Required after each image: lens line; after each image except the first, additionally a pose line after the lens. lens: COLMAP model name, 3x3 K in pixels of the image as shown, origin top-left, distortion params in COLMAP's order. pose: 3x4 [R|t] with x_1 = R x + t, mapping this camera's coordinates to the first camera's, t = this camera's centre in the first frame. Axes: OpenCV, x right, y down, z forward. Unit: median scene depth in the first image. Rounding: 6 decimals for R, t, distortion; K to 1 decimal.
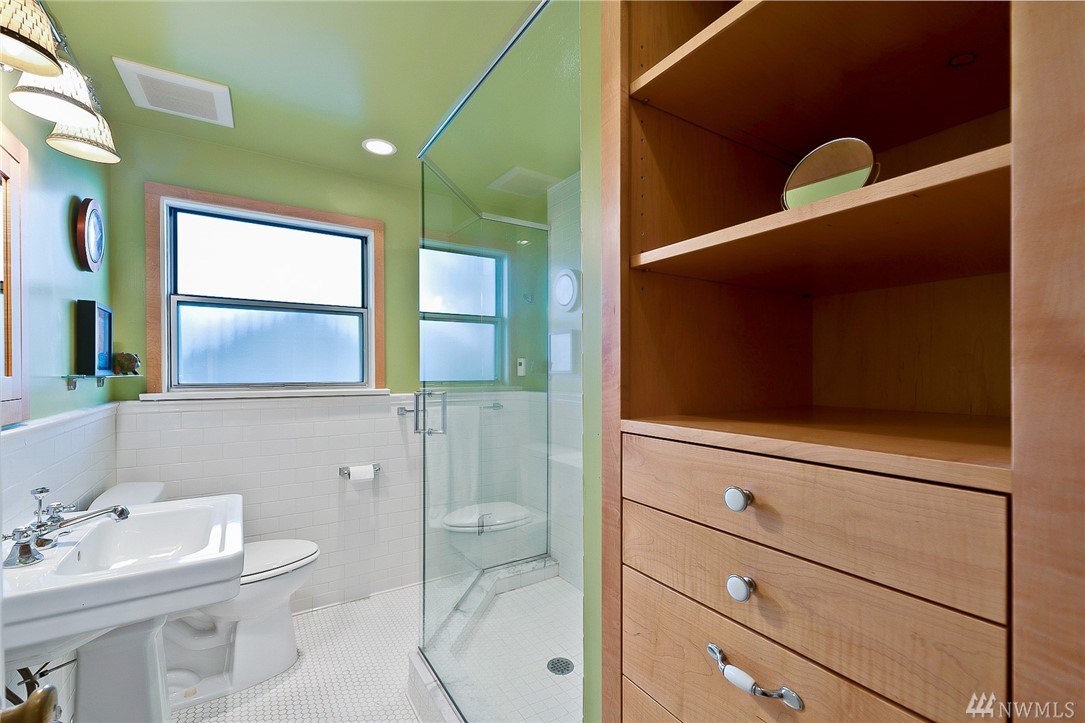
lens RADIAL K [[473.8, 0, 545.1], [0, 473.8, 367.6], [0, 0, 1]] dist [0.004030, -0.003869]
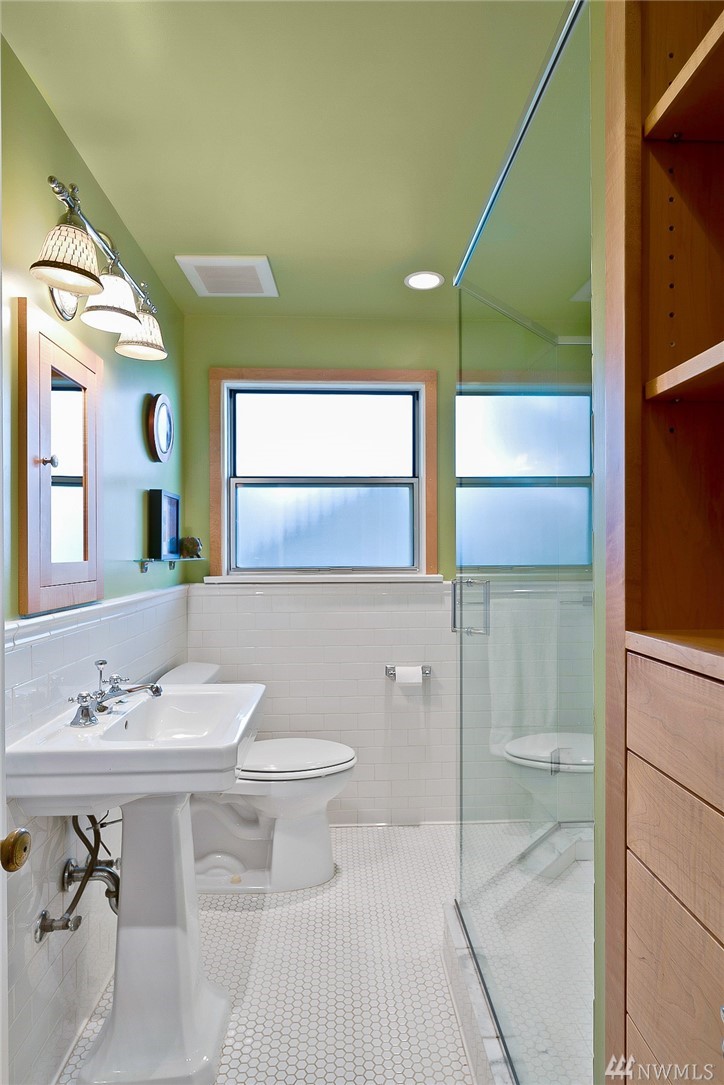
lens RADIAL K [[615.3, 0, 360.3], [0, 615.3, 548.9], [0, 0, 1]] dist [-0.000272, -0.003542]
pose [[0.861006, -0.006723, -0.508551, 0.125752], [0.008914, 0.999959, 0.001873, -0.004667], [0.508517, -0.006146, 0.861030, 0.030528]]
